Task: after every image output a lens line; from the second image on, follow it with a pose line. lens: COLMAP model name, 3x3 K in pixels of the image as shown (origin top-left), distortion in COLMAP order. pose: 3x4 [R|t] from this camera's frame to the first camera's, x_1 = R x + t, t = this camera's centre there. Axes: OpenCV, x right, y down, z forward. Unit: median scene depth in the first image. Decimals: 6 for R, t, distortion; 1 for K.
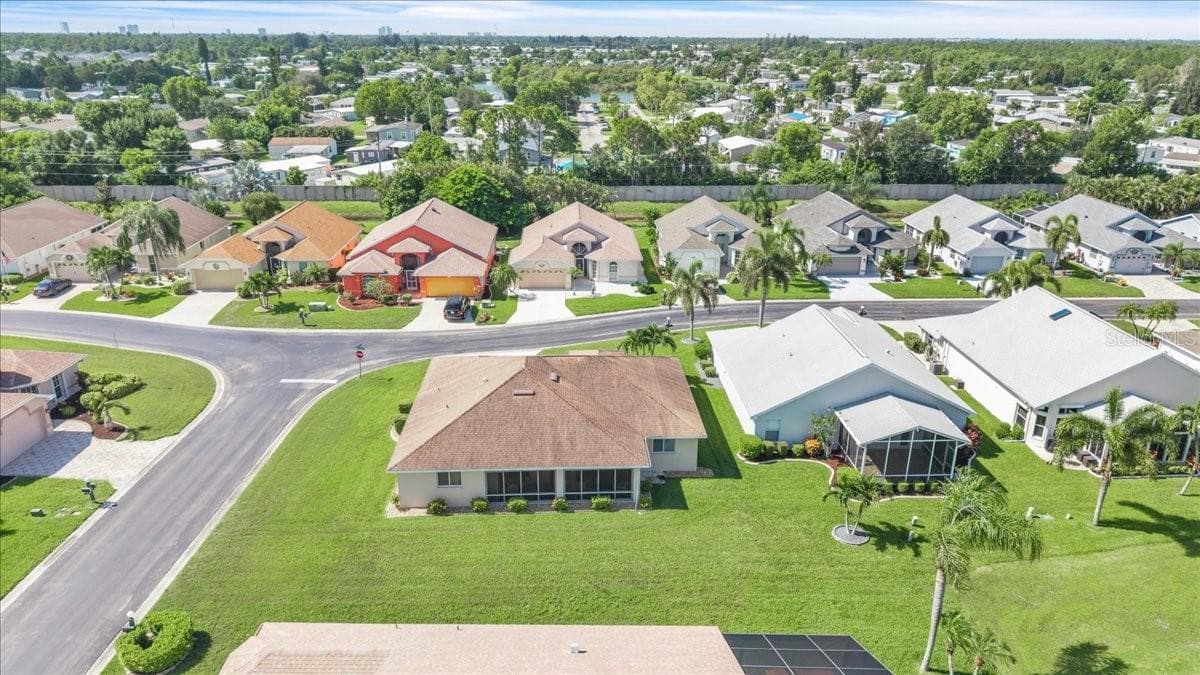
lens RADIAL K [[805.0, 0, 600.0], [0, 805.0, 337.5], [0, 0, 1]] dist [0.057550, -0.081261]
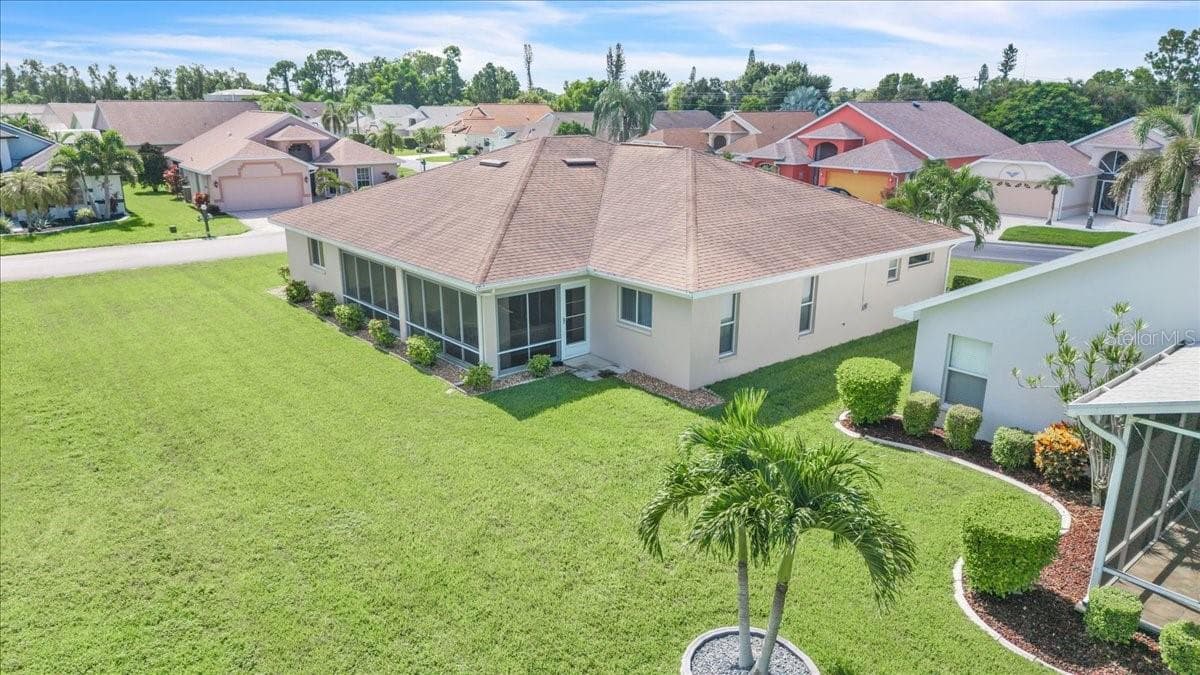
lens RADIAL K [[813.1, 0, 600.0], [0, 813.1, 337.5], [0, 0, 1]] dist [0.002140, -0.001118]
pose [[0.600828, 0.213927, -0.770221, 0.257721], [-0.271708, 0.960812, 0.054911, 0.084609], [0.751785, 0.176283, 0.635408, 0.460563]]
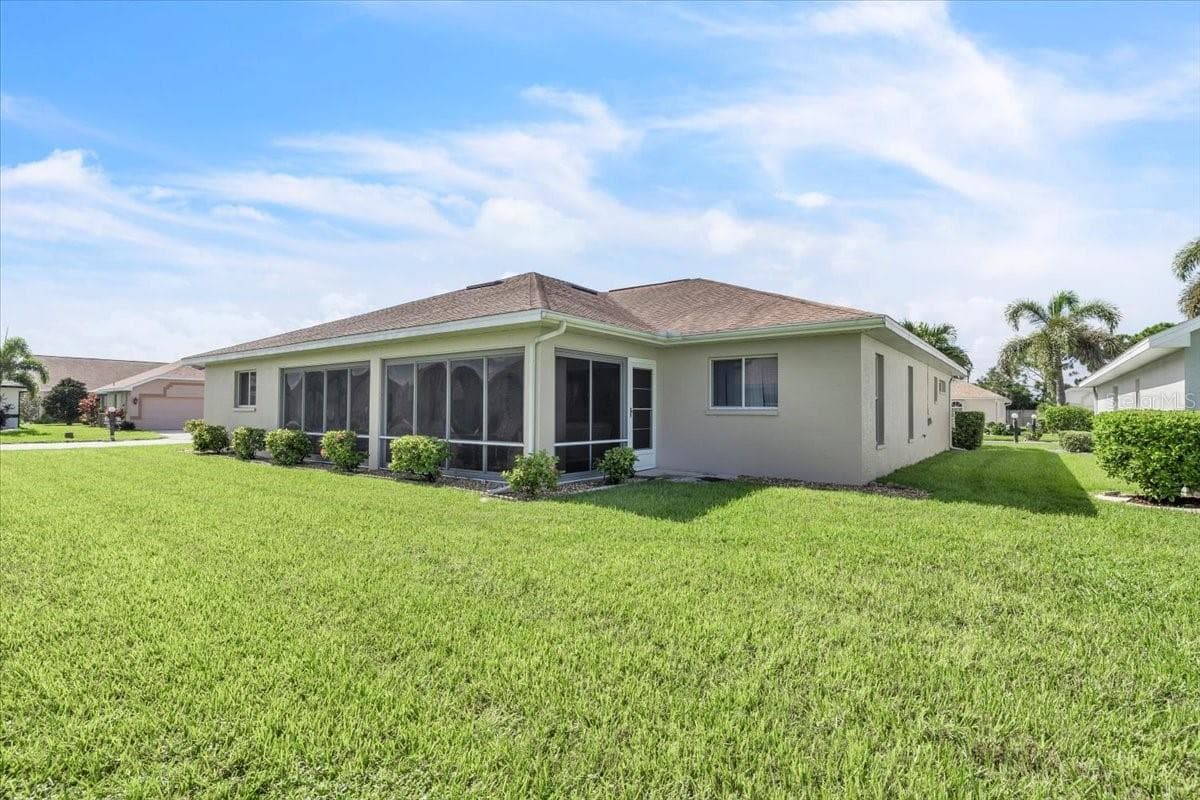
lens RADIAL K [[563.5, 0, 600.0], [0, 563.5, 400.0], [0, 0, 1]] dist [-0.001556, -0.000203]
pose [[0.769182, -0.022984, -0.638616, 0.111915], [-0.221089, 0.928064, -0.299693, 0.138615], [0.599565, 0.371710, 0.708769, 0.526879]]
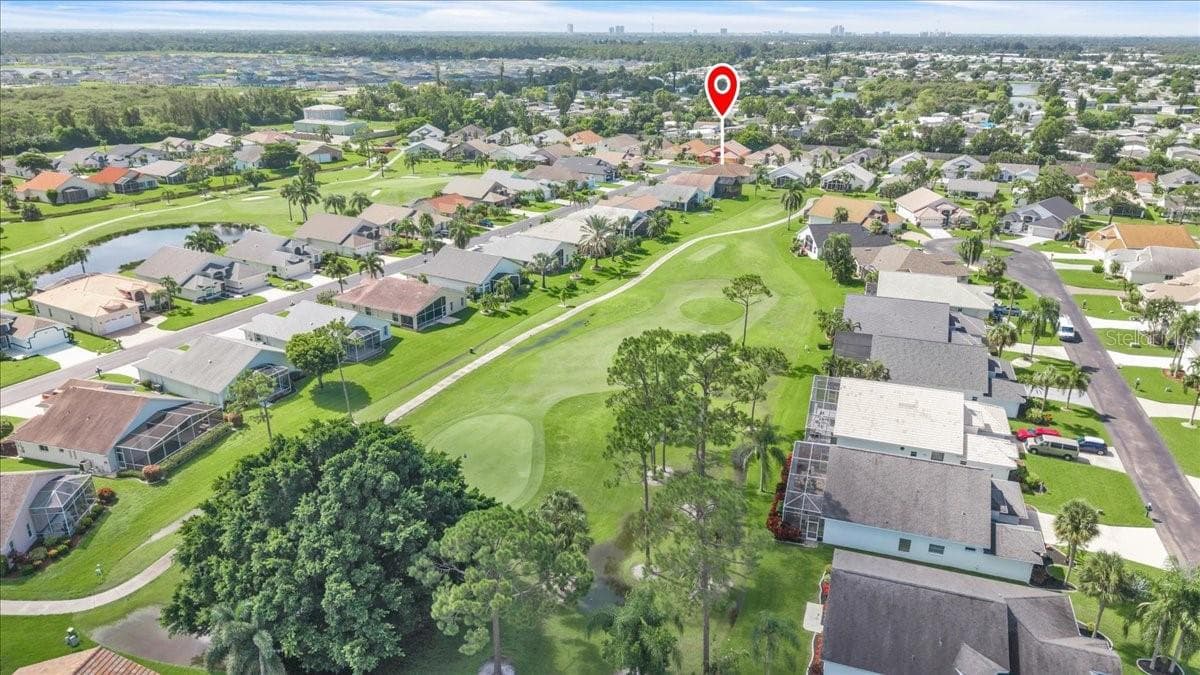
lens RADIAL K [[813.1, 0, 600.0], [0, 813.1, 337.5], [0, 0, 1]] dist [0.002140, -0.001118]
pose [[0.870334, 0.169272, -0.462457, 1.242250], [-0.167678, 0.984819, 0.044906, 0.702971], [0.463037, 0.038461, 0.885504, -2.686718]]
